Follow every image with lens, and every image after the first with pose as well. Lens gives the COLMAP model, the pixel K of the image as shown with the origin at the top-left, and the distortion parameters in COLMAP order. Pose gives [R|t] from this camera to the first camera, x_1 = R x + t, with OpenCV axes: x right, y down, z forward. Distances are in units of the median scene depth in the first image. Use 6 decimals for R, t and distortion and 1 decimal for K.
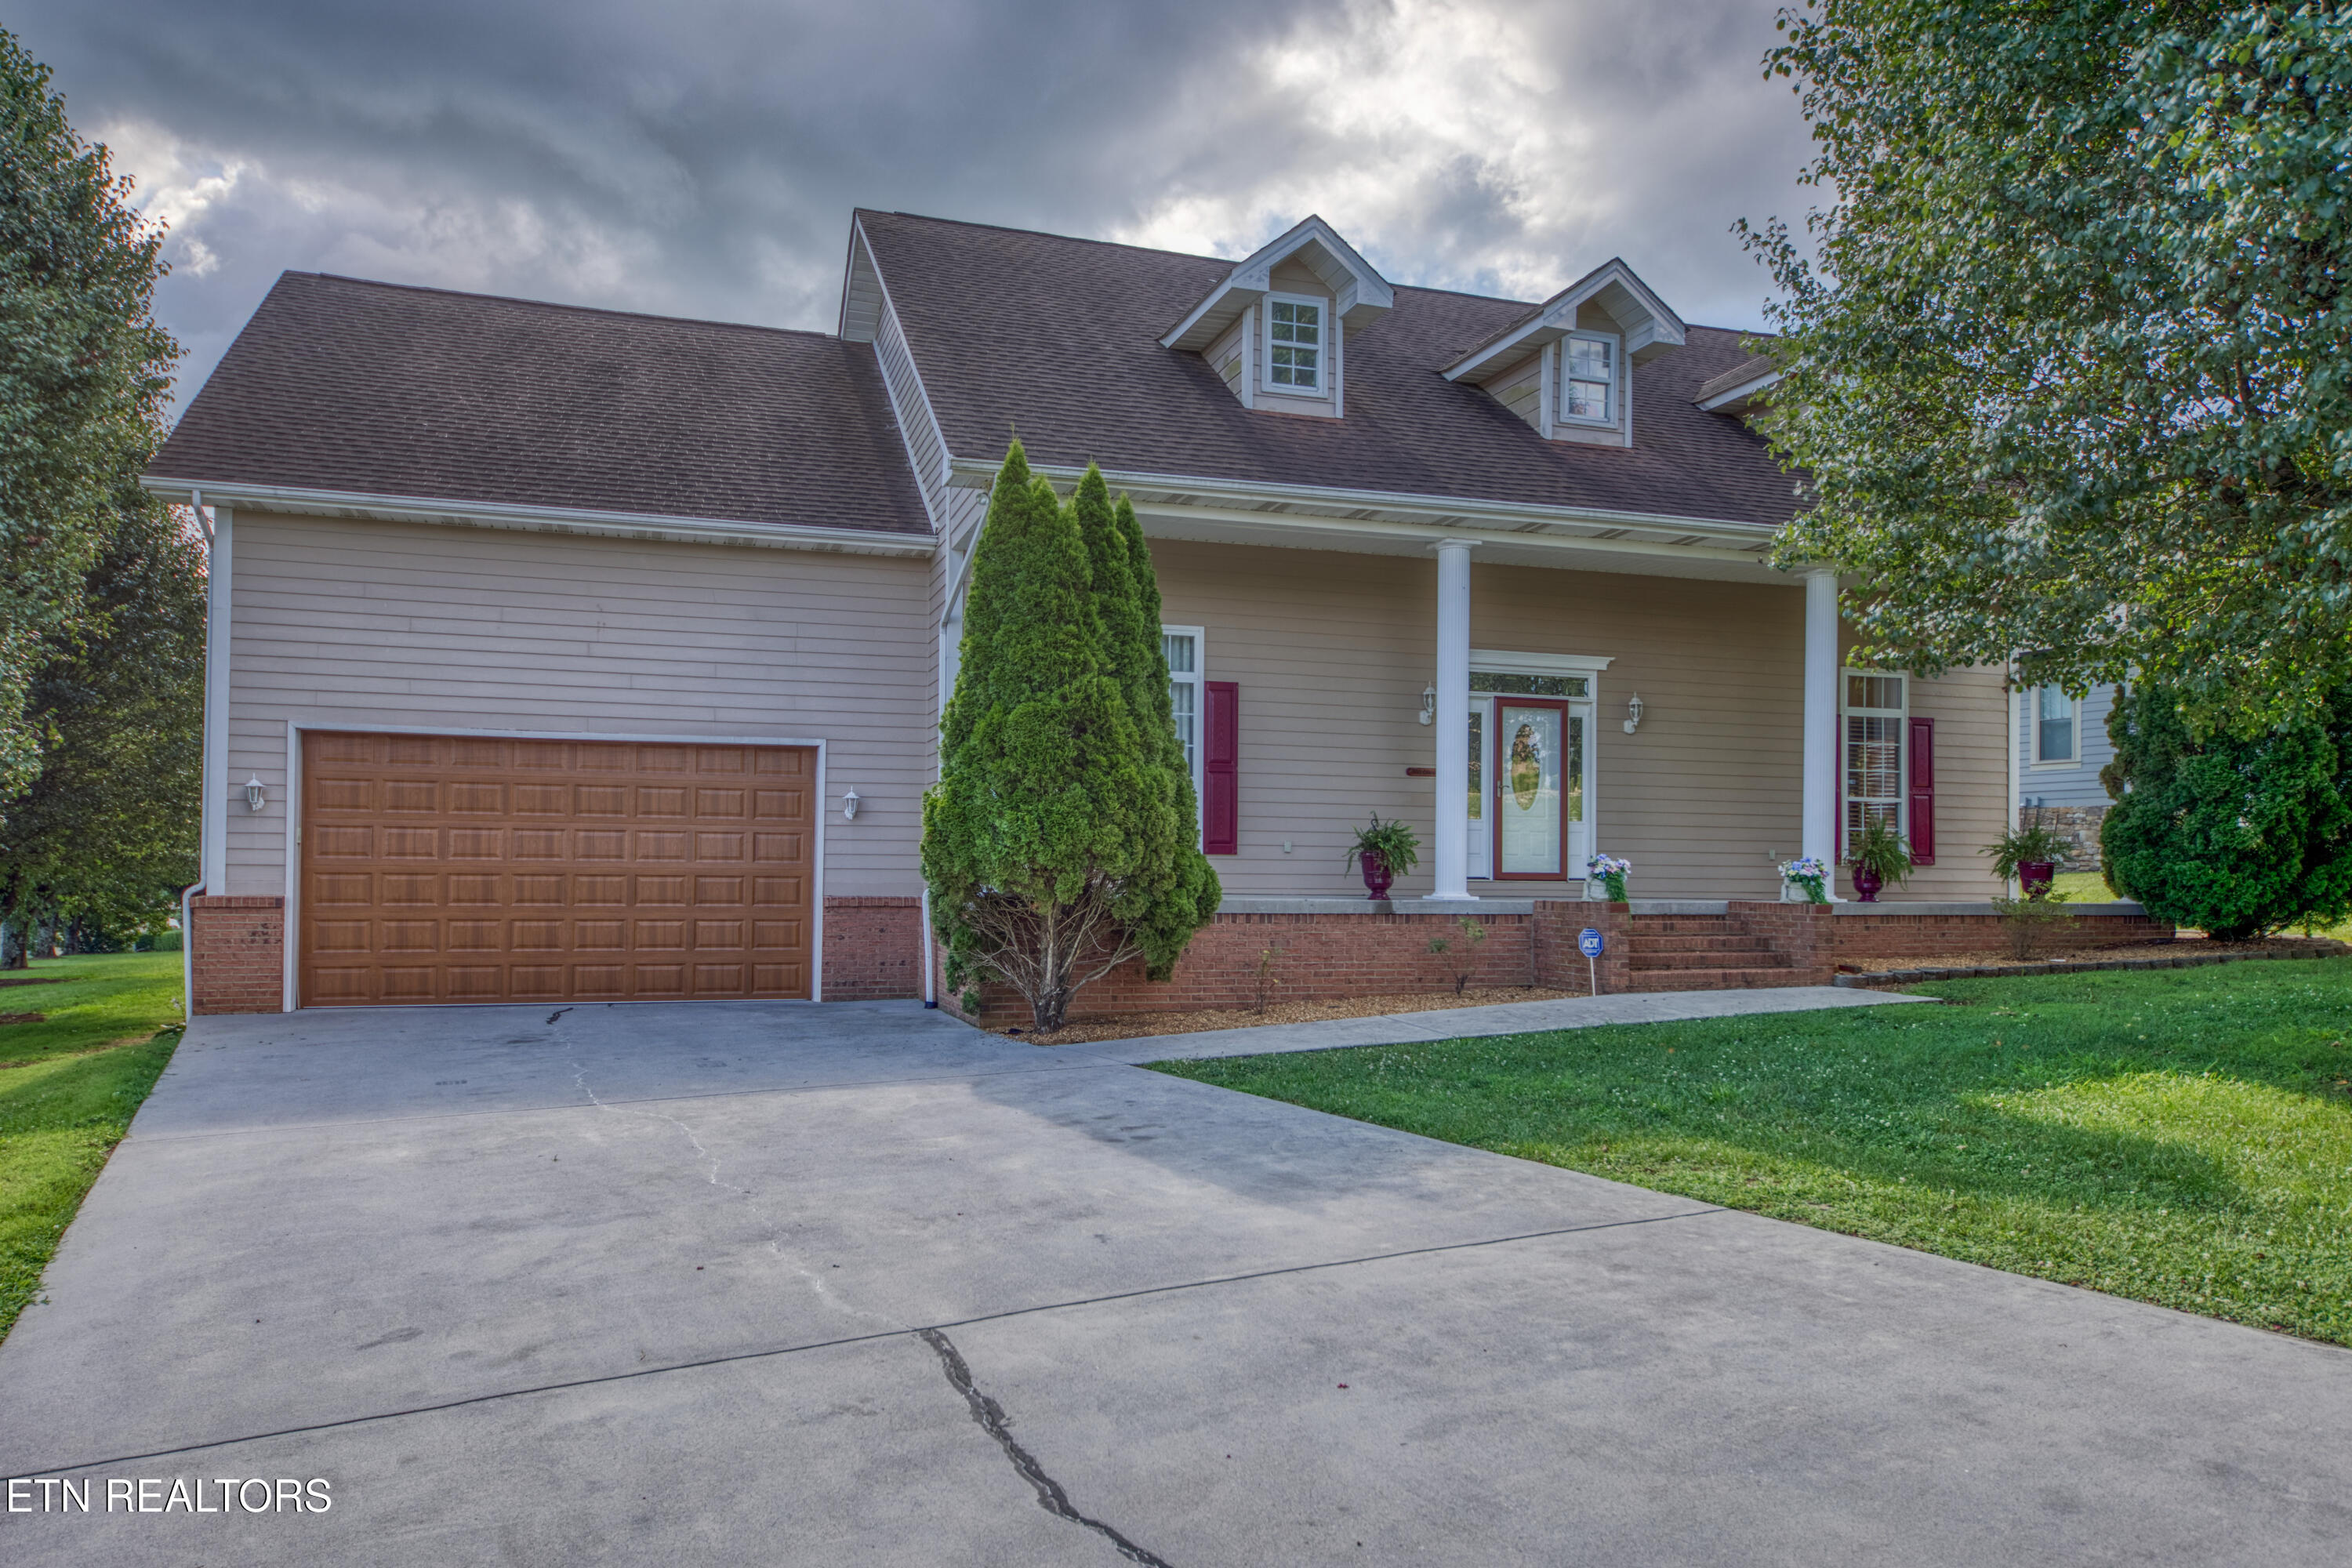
lens RADIAL K [[1562.4, 0, 1149.5], [0, 1562.4, 817.3], [0, 0, 1]] dist [0.019175, -0.004466]
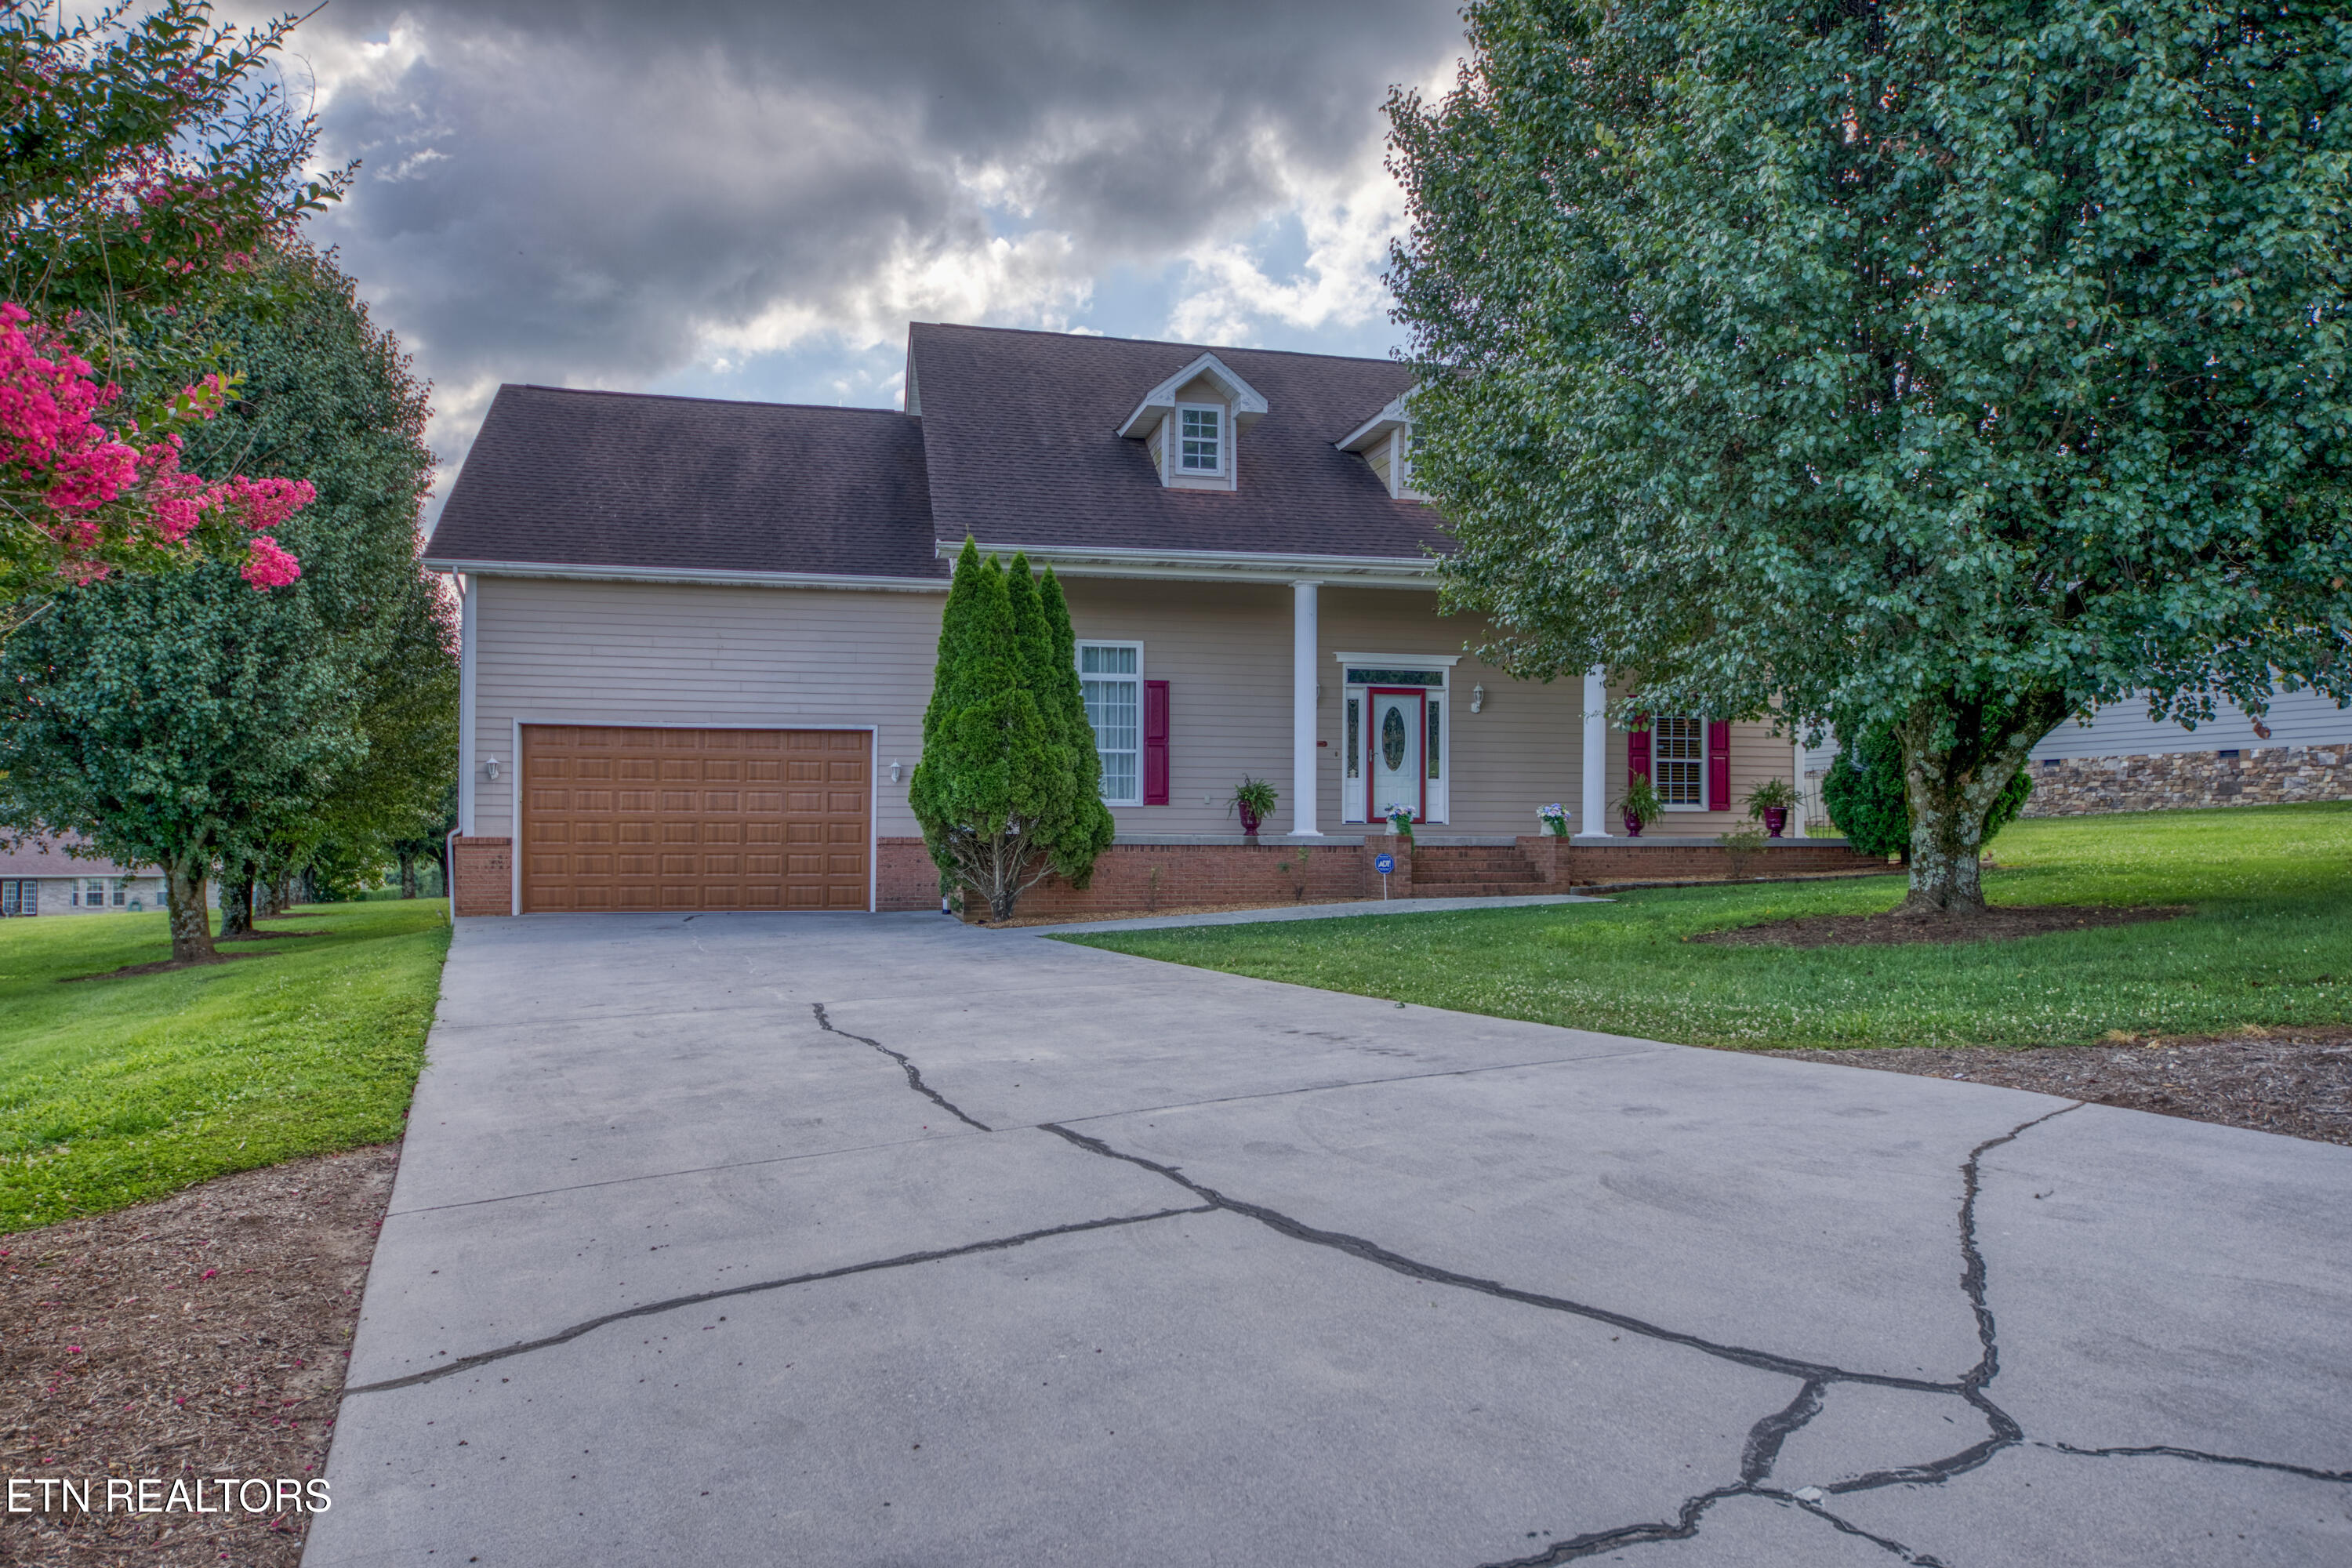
lens RADIAL K [[1578.0, 0, 1176.0], [0, 1578.0, 784.0], [0, 0, 1]] dist [-0.001290, 0.001276]
pose [[0.996537, -0.008050, -0.082756, 0.184824], [0.008356, 0.999959, 0.003352, 0.000610], [0.082725, -0.004032, 0.996564, -0.405659]]
